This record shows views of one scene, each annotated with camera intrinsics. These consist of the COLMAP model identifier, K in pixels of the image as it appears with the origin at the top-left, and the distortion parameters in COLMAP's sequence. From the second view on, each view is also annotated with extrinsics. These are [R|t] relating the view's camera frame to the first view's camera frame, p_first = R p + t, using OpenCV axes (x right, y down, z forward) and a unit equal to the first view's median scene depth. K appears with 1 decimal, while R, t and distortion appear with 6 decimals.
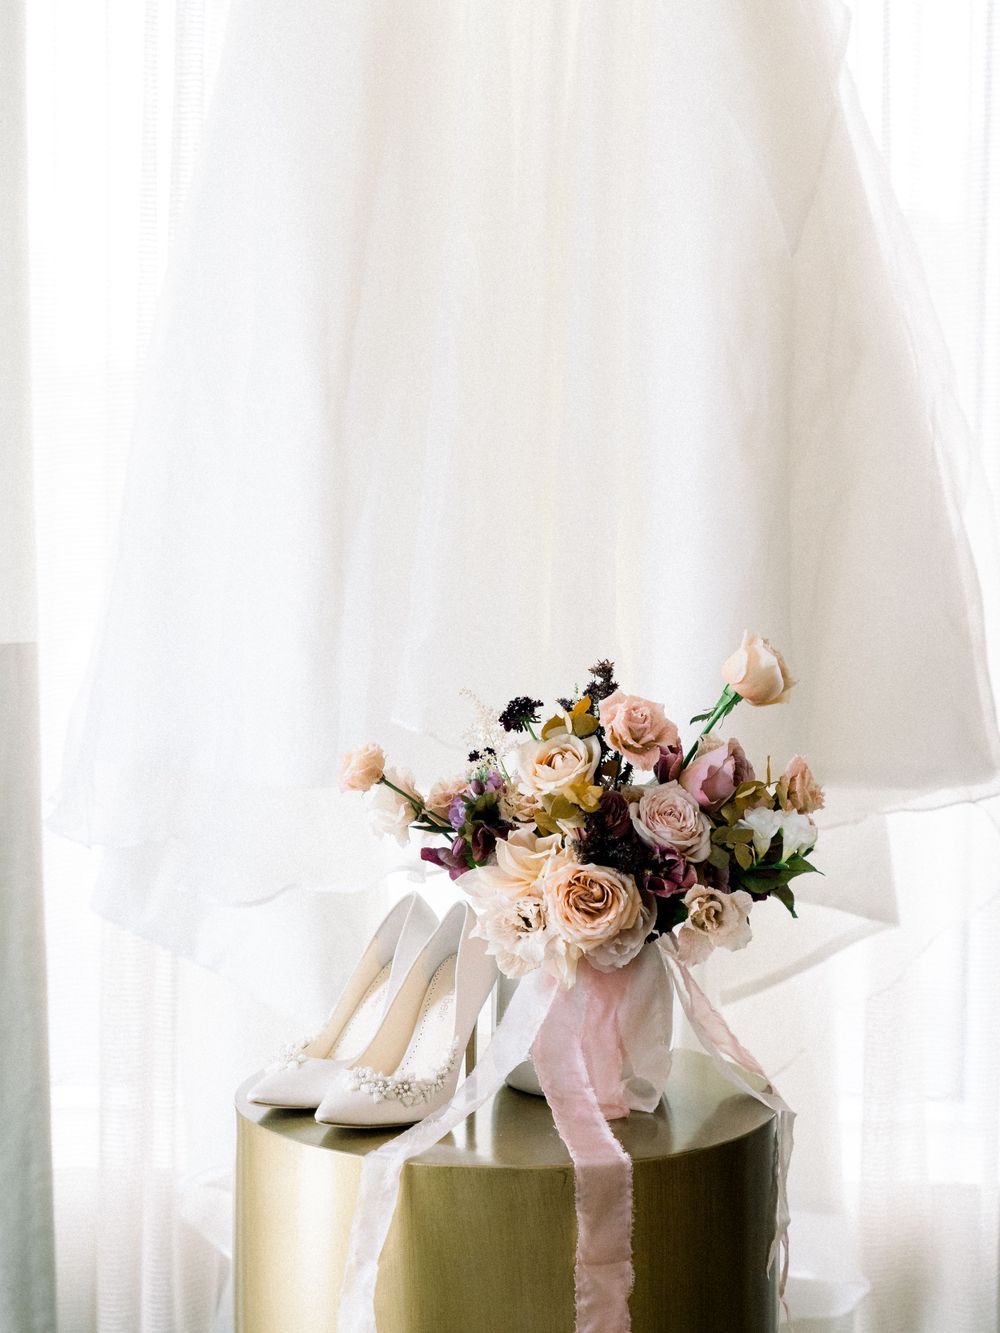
lens RADIAL K [[3069.7, 0, 500.0], [0, 3069.7, 666.5], [0, 0, 1]] dist [0.044390, -0.148045]
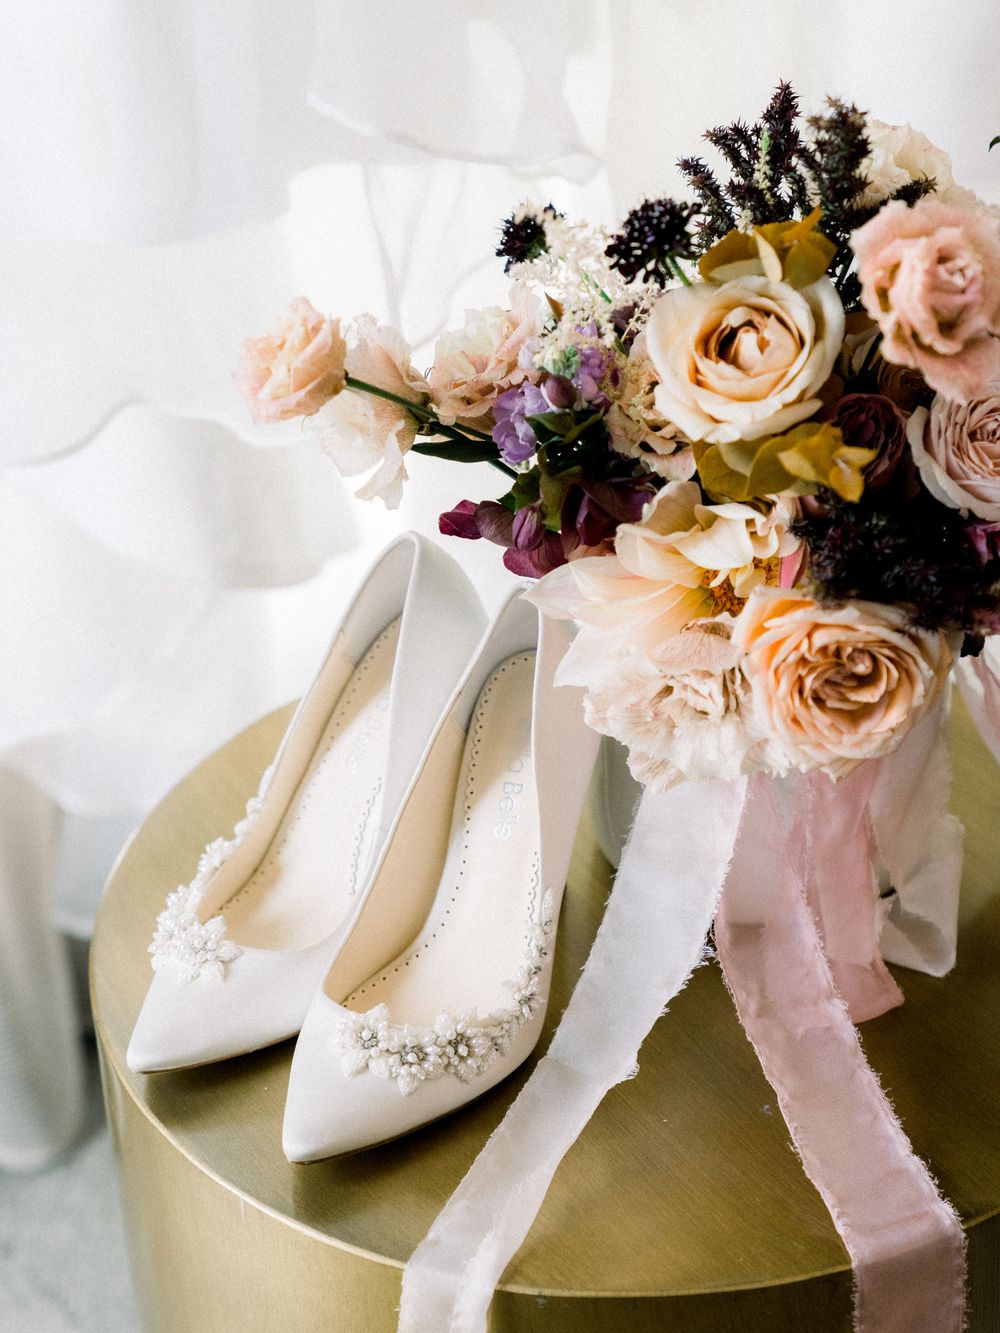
lens RADIAL K [[3069.7, 0, 500.0], [0, 3069.7, 666.5], [0, 0, 1]] dist [0.044390, -0.148045]
pose [[0.993503, -0.093617, 0.064720, -0.049397], [0.051449, 0.876678, 0.478319, -0.141831], [-0.101517, -0.471881, 0.875798, 0.599155]]
